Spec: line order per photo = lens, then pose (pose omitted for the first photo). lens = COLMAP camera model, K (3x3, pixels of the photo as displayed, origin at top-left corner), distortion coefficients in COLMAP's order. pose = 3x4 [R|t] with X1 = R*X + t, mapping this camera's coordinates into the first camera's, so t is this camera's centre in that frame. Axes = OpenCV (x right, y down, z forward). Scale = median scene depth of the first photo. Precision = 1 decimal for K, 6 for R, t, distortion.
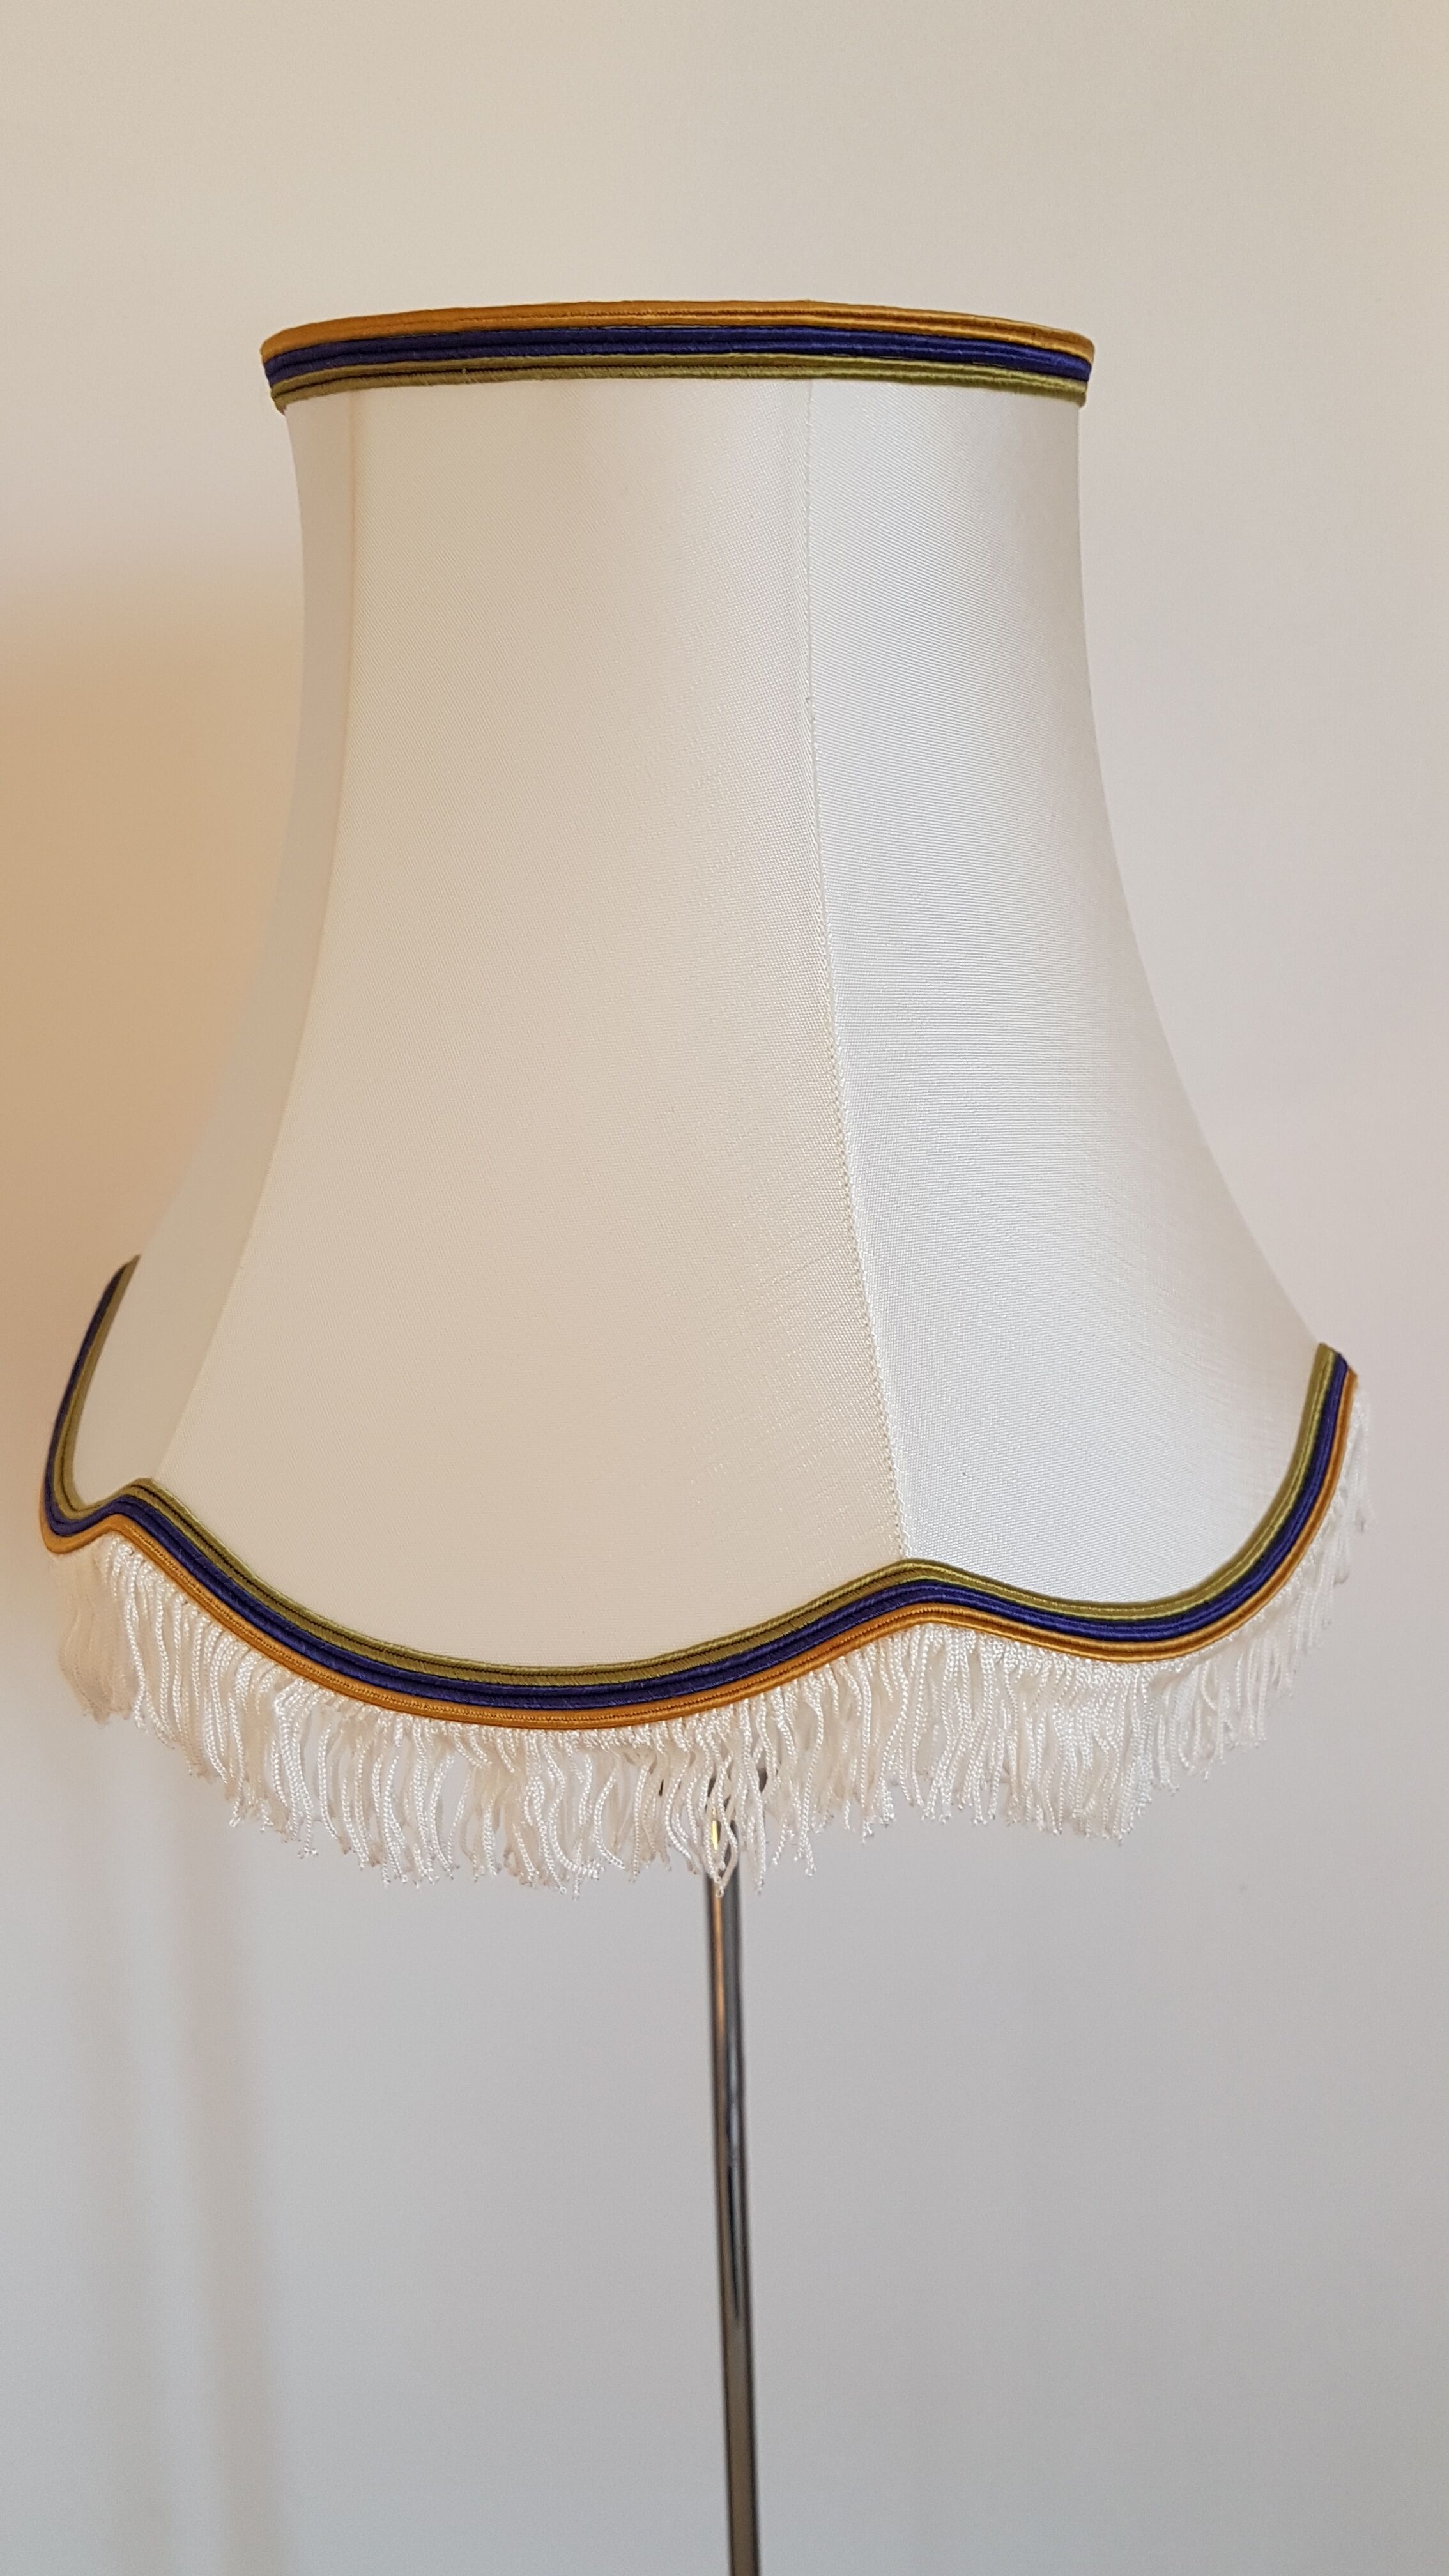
lens RADIAL K [[2037.5, 0, 726.3], [0, 2037.5, 1279.3], [0, 0, 1]] dist [-0.039137, -0.003254]
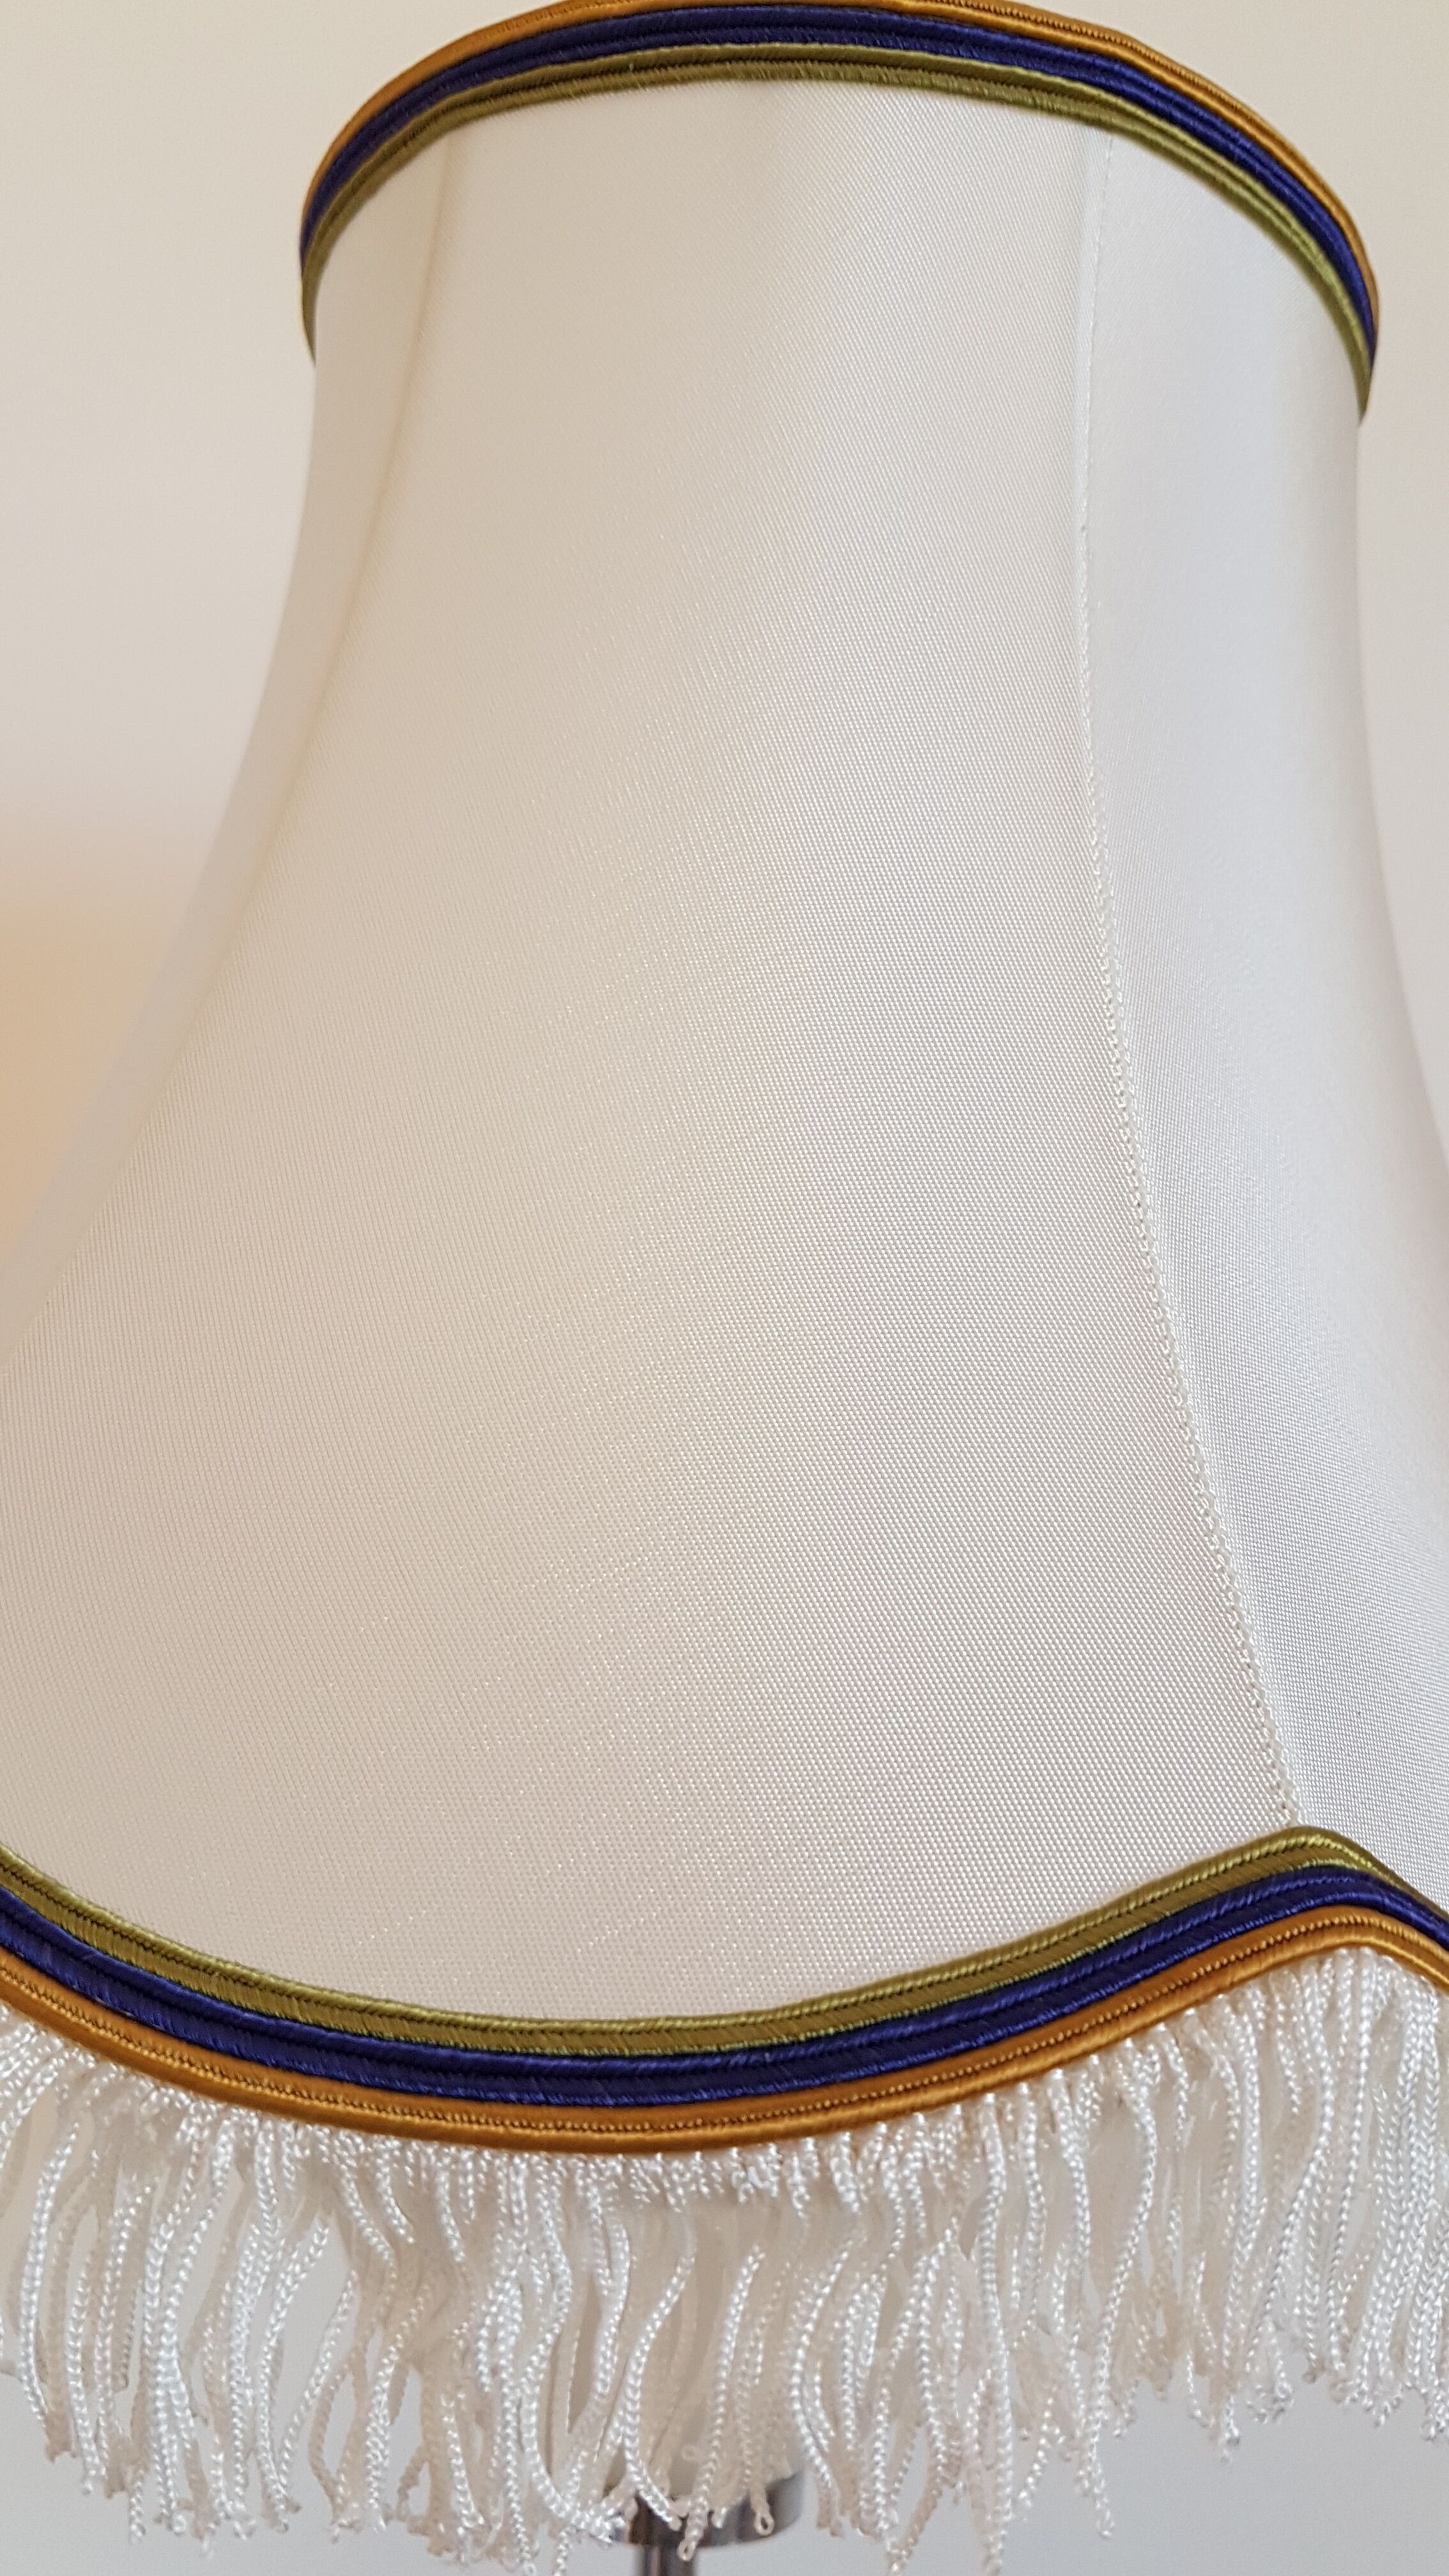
lens RADIAL K [[2037.5, 0, 753.4], [0, 2037.5, 1299.6], [0, 0, 1]] dist [-0.039137, -0.003254]
pose [[0.991855, 0.099803, 0.079144, -0.097053], [-0.062994, 0.924384, -0.376226, 0.208731], [-0.110708, 0.368176, 0.923142, 0.489201]]
